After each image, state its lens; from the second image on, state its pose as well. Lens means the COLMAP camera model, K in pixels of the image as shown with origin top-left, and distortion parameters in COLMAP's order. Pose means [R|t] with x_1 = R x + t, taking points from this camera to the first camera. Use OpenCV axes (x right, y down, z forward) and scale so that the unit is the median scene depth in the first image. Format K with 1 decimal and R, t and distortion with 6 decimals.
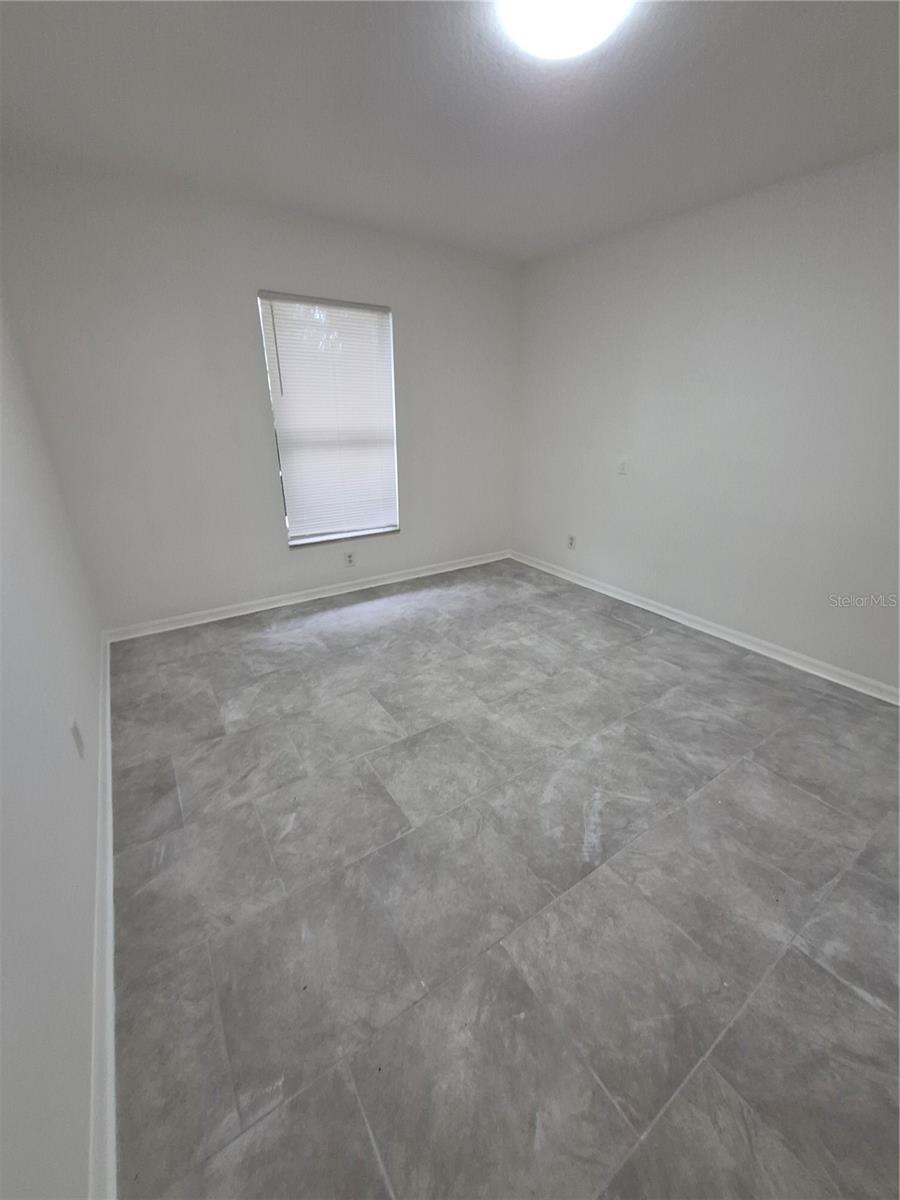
lens RADIAL K [[467.7, 0, 445.7], [0, 467.7, 599.7], [0, 0, 1]] dist [0.001607, -0.000147]
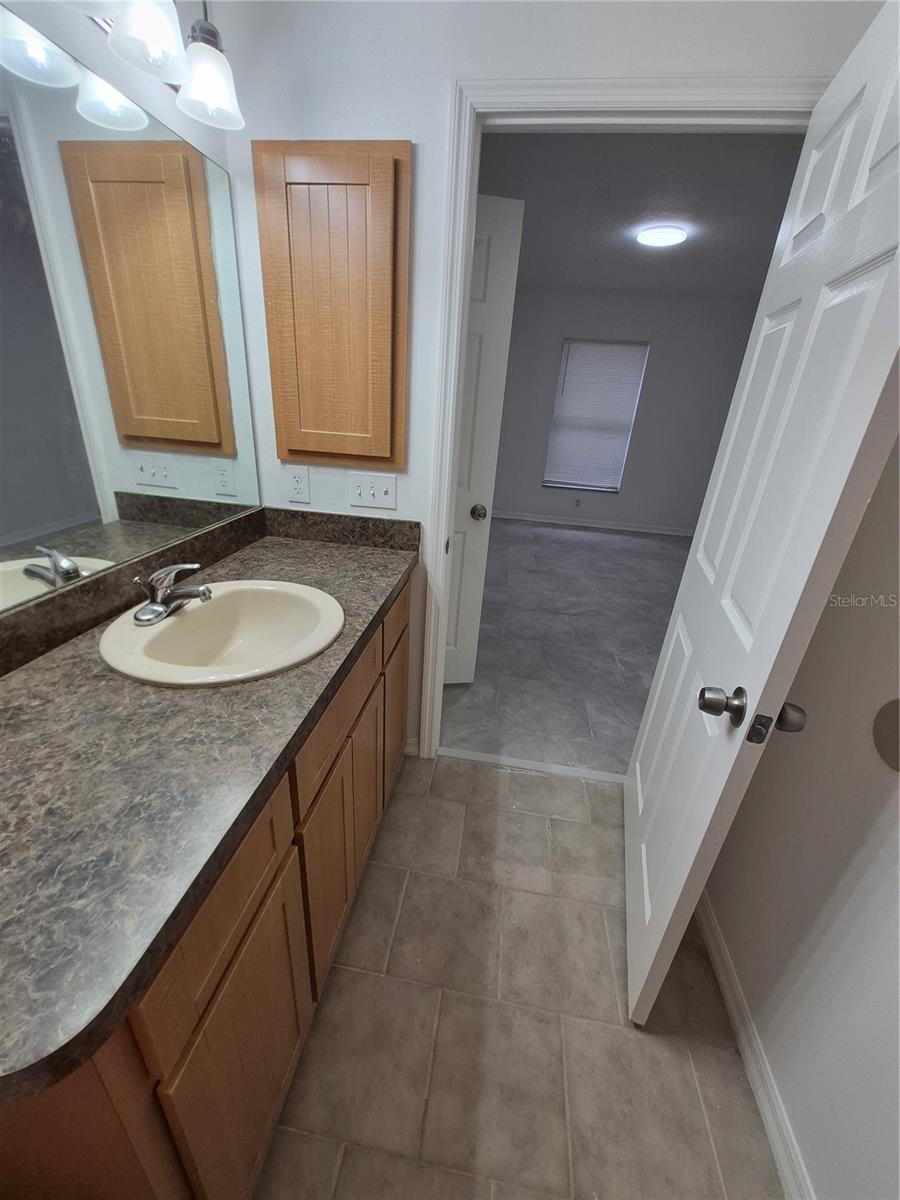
lens RADIAL K [[470.6, 0, 445.0], [0, 470.6, 595.4], [0, 0, 1]] dist [-0.000250, 0.000135]
pose [[0.734347, 0.310186, -0.603754, 0.852681], [-0.313466, 0.943922, 0.103683, 0.298641], [0.602058, 0.113117, 0.790399, -0.767475]]
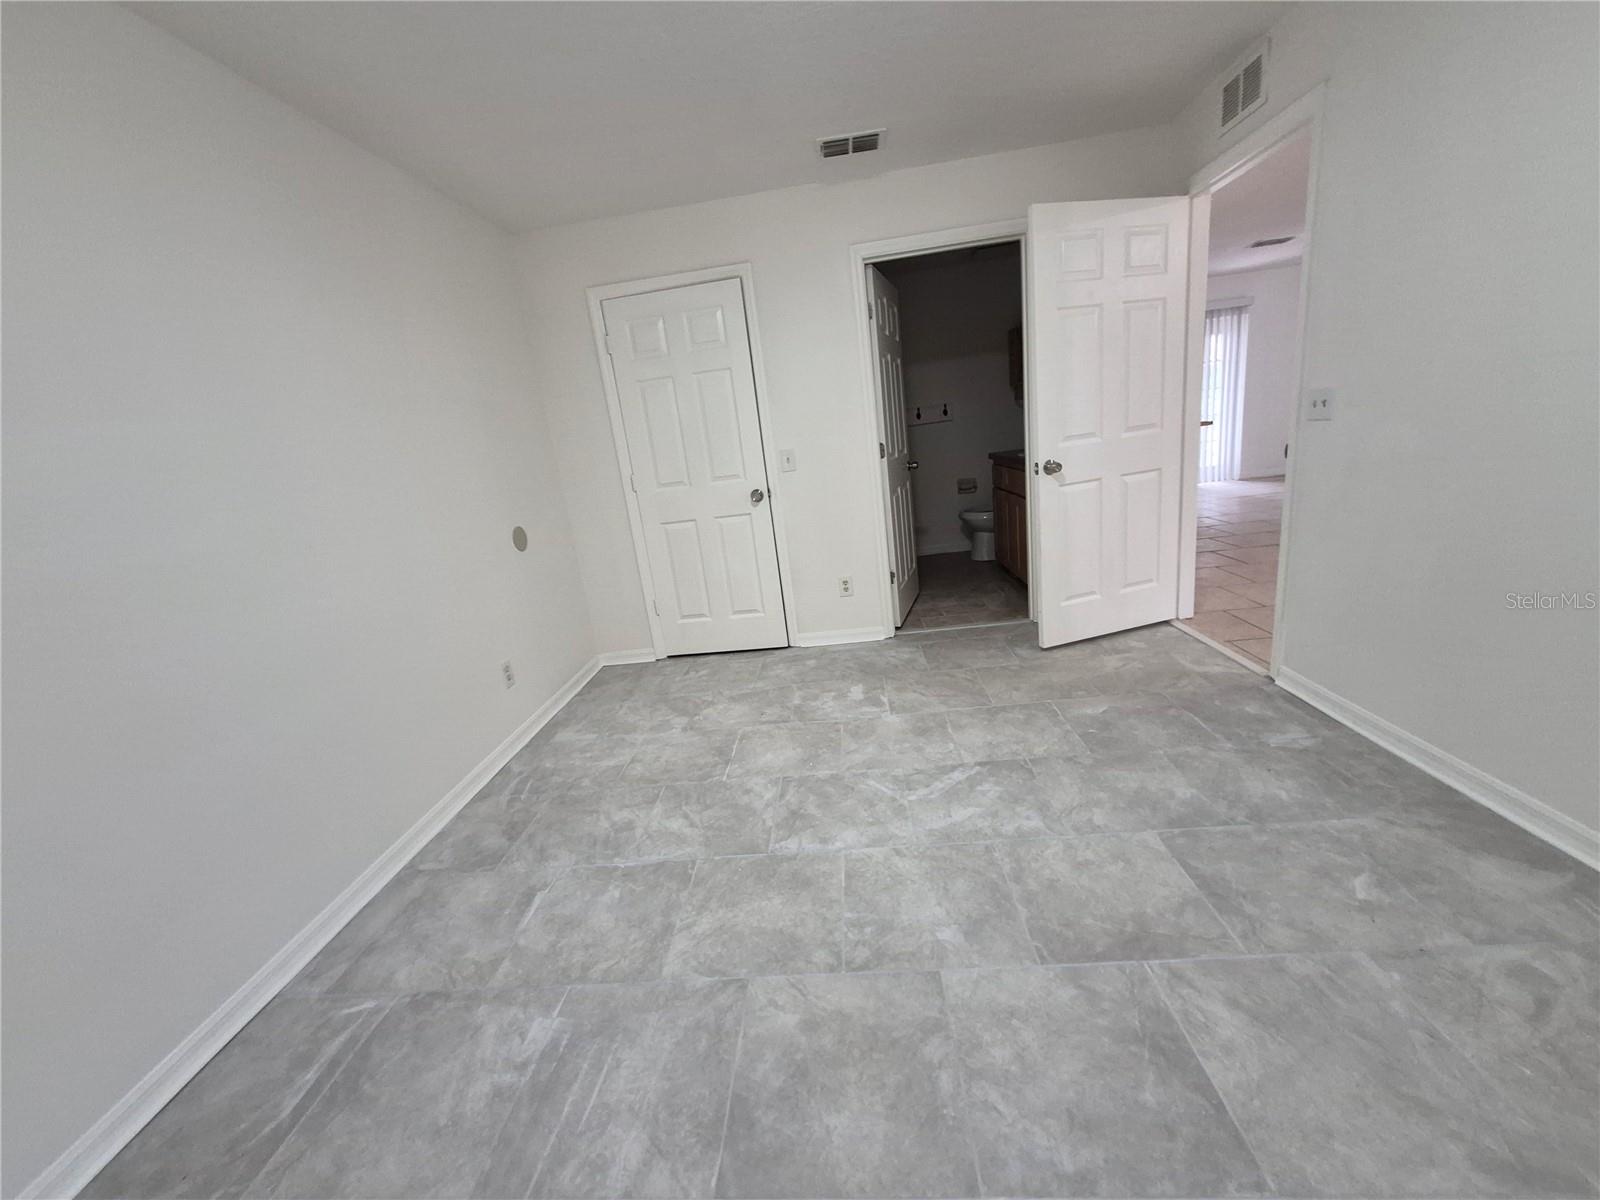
lens RADIAL K [[623.6, 0, 795.1], [0, 623.6, 606.8], [0, 0, 1]] dist [0.001607, -0.000147]
pose [[-0.785317, -0.072960, 0.614779, -0.164347], [0.342878, 0.775565, 0.530032, -0.463289], [-0.515472, 0.627038, -0.584048, 1.298775]]
